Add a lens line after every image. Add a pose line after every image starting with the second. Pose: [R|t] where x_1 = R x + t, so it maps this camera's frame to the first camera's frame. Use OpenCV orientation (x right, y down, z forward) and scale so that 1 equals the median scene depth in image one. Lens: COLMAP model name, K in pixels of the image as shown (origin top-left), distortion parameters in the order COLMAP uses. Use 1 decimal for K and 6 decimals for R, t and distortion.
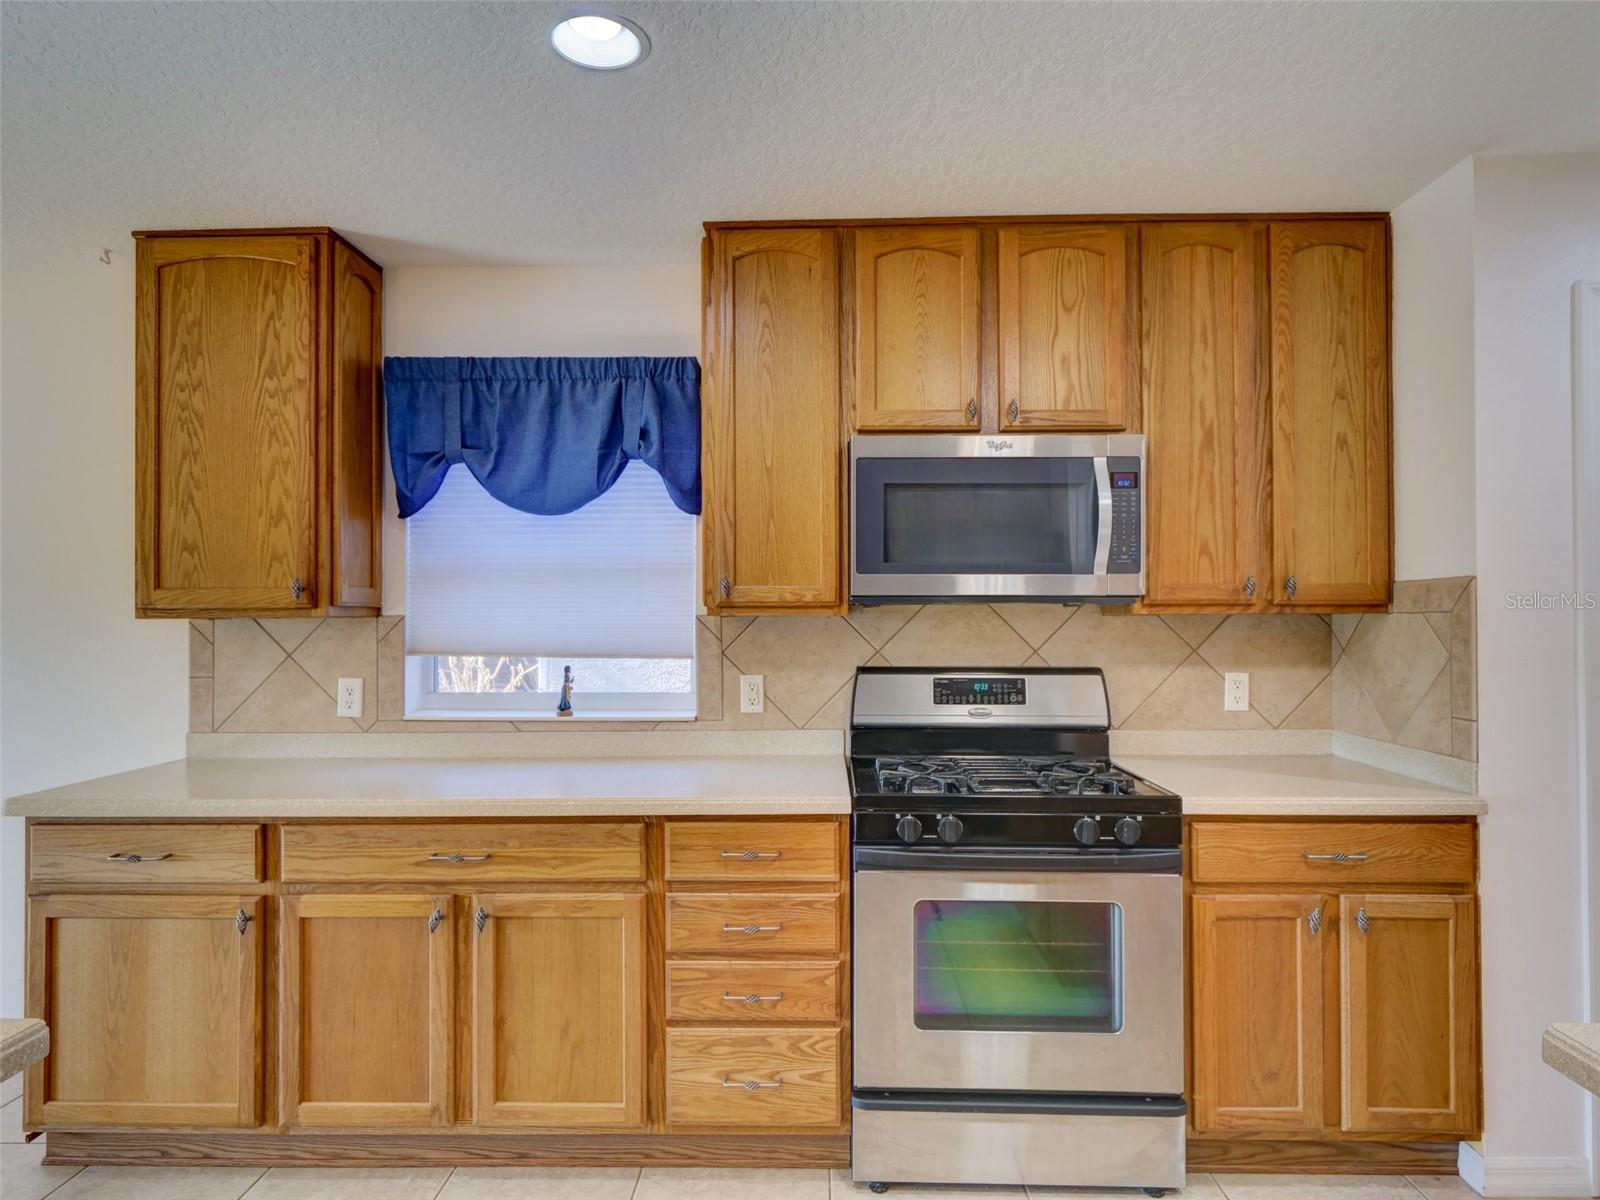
lens RADIAL K [[946.6, 0, 800.0], [0, 946.6, 600.0], [0, 0, 1]] dist [0.004076, 0.000263]
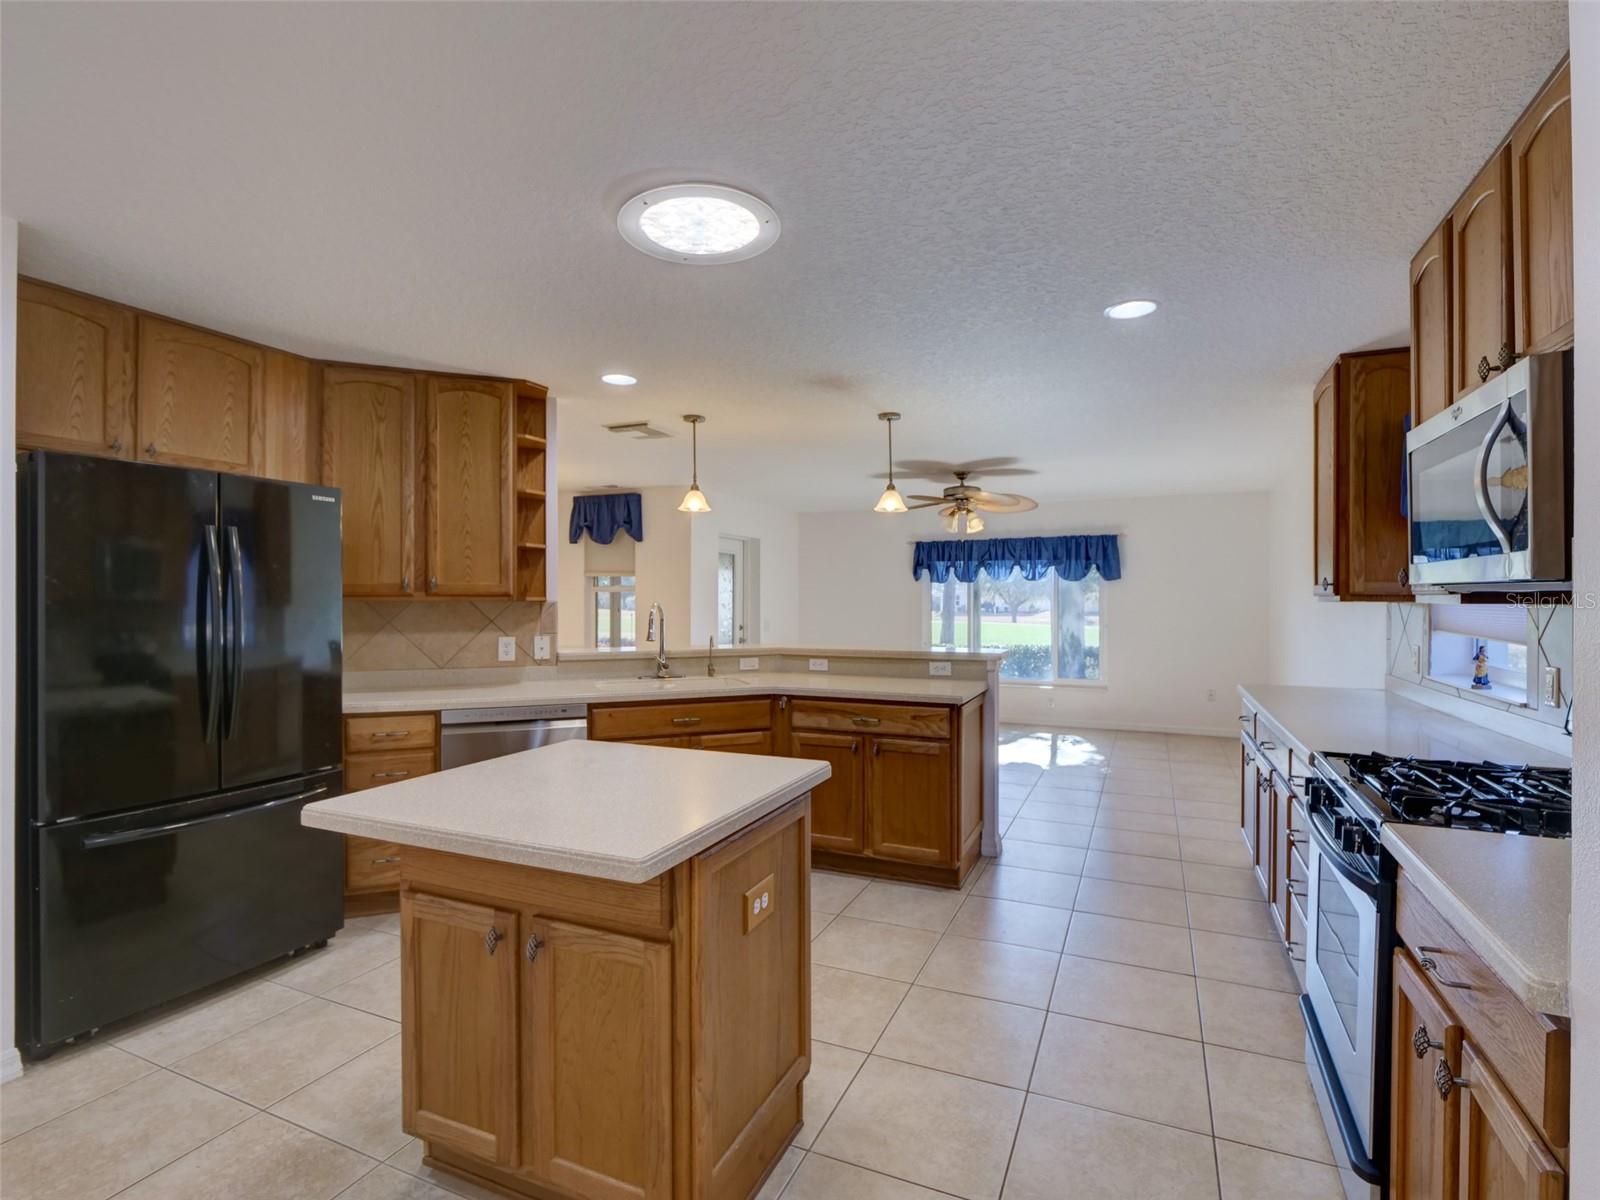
lens RADIAL K [[793.0, 0, 800.0], [0, 793.0, 600.0], [0, 0, 1]] dist [0.001044, -0.000353]
pose [[-0.388011, 0.006655, -0.921631, 1.093930], [0.010644, 0.999940, 0.002740, 0.003174], [0.921593, -0.008747, -0.388059, 0.696341]]
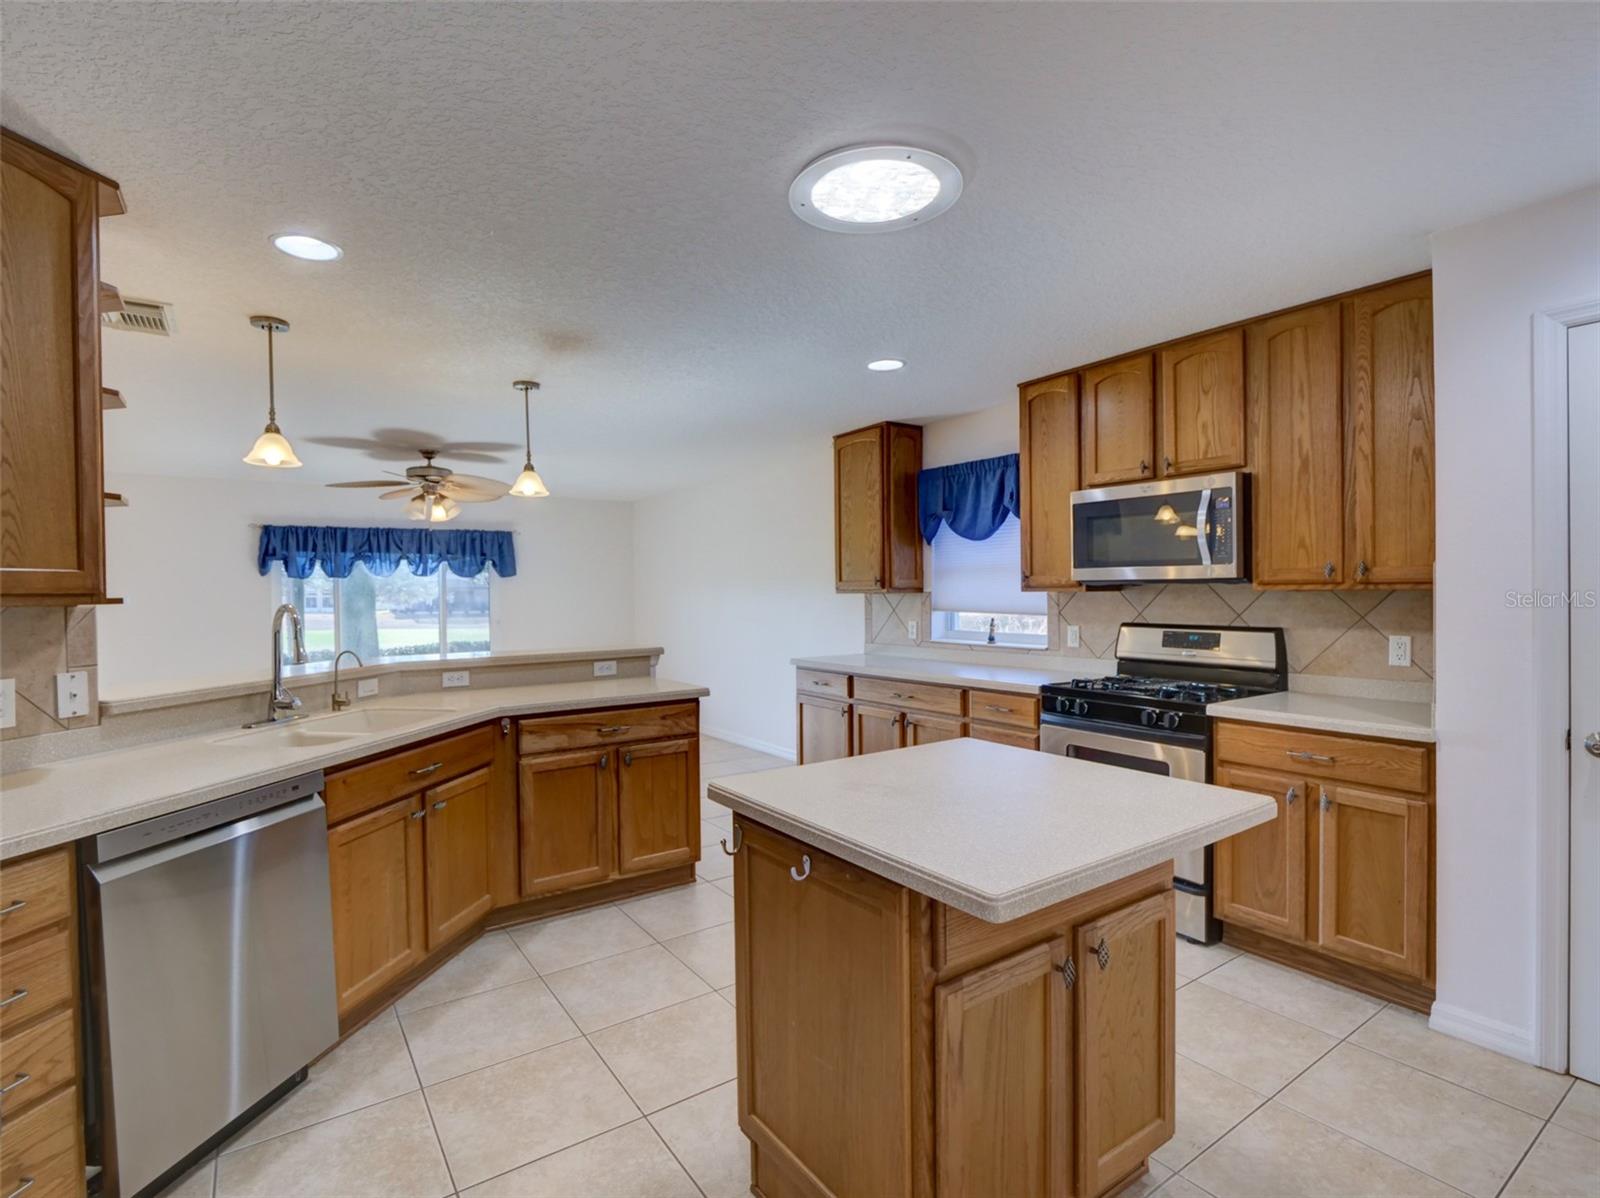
lens RADIAL K [[793.0, 0, 800.0], [0, 793.0, 599.0], [0, 0, 1]] dist [0.001044, -0.000353]
pose [[0.586521, 0.005695, -0.809914, 0.944683], [0.016200, 0.999693, 0.018762, -0.005938], [0.809772, -0.024125, 0.586248, -0.298543]]
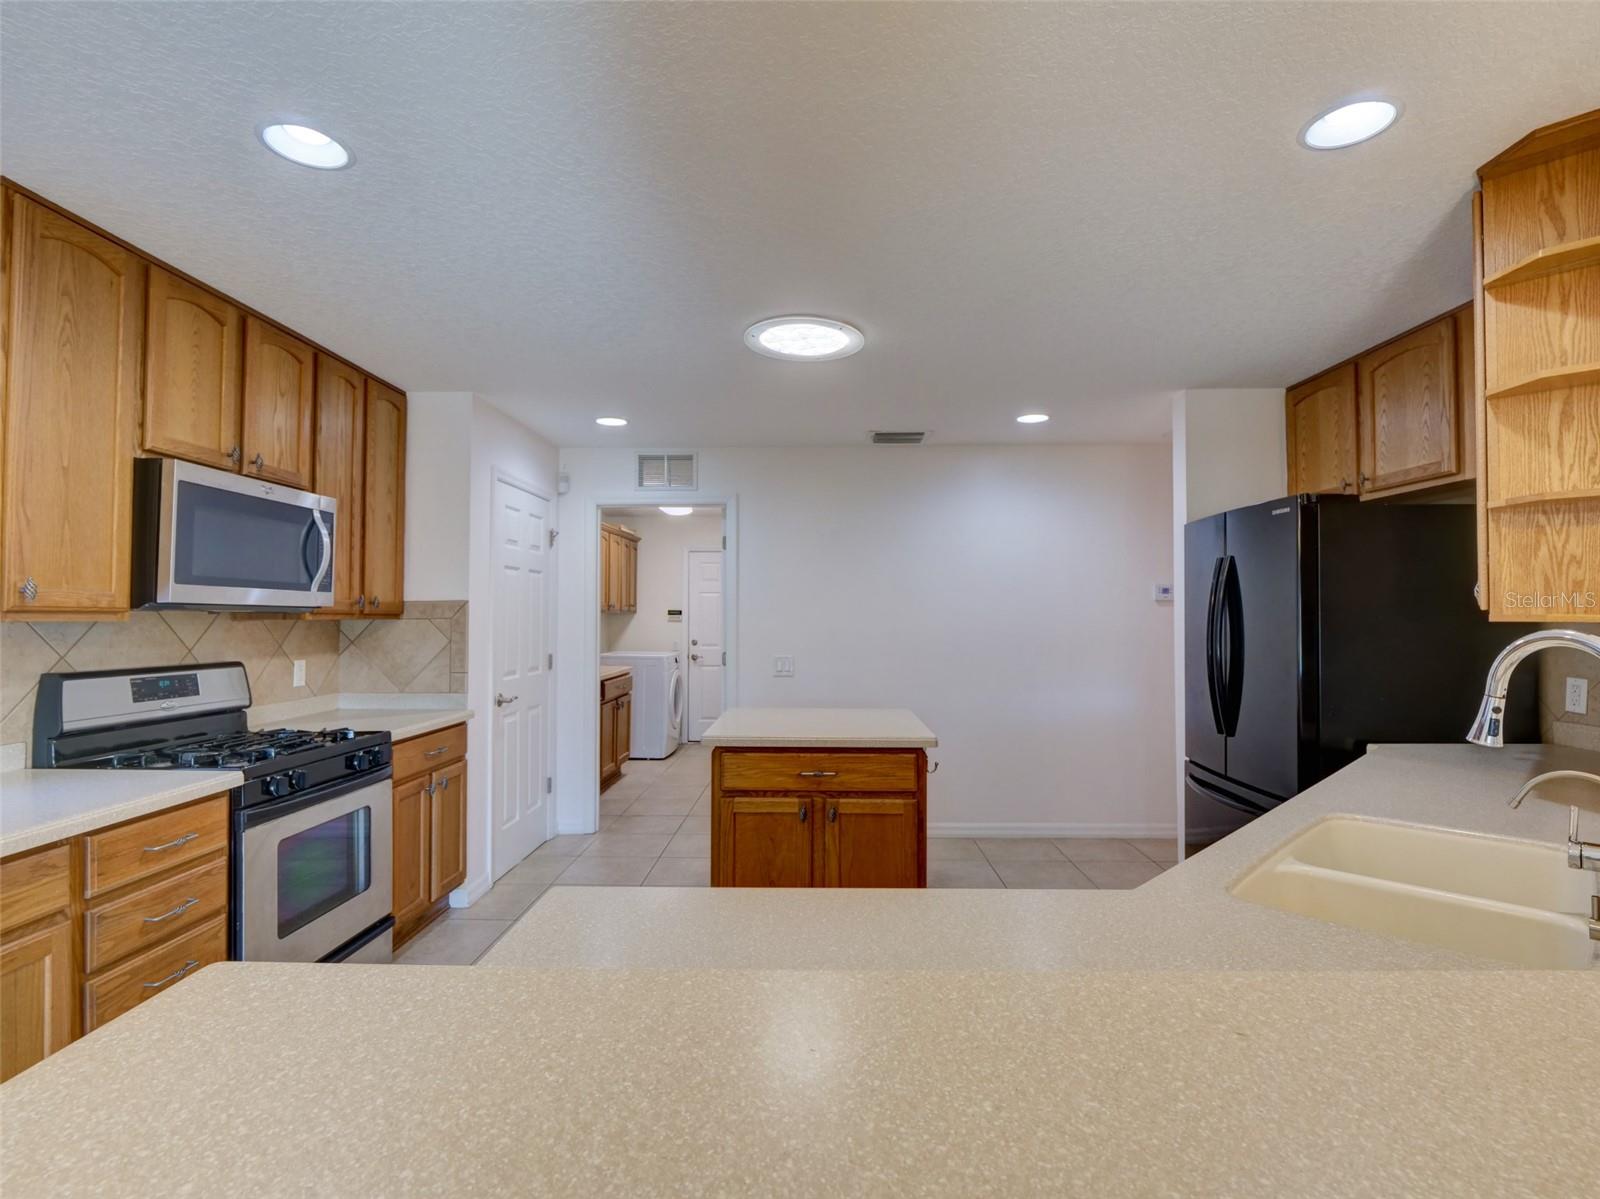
lens RADIAL K [[793.0, 0, 800.0], [0, 793.0, 599.5], [0, 0, 1]] dist [0.001044, -0.000353]
pose [[0.005443, 0.025211, 0.999667, -0.841014], [-0.010390, 0.999630, -0.025153, 0.006933], [-0.999931, -0.010250, 0.005703, 0.251017]]
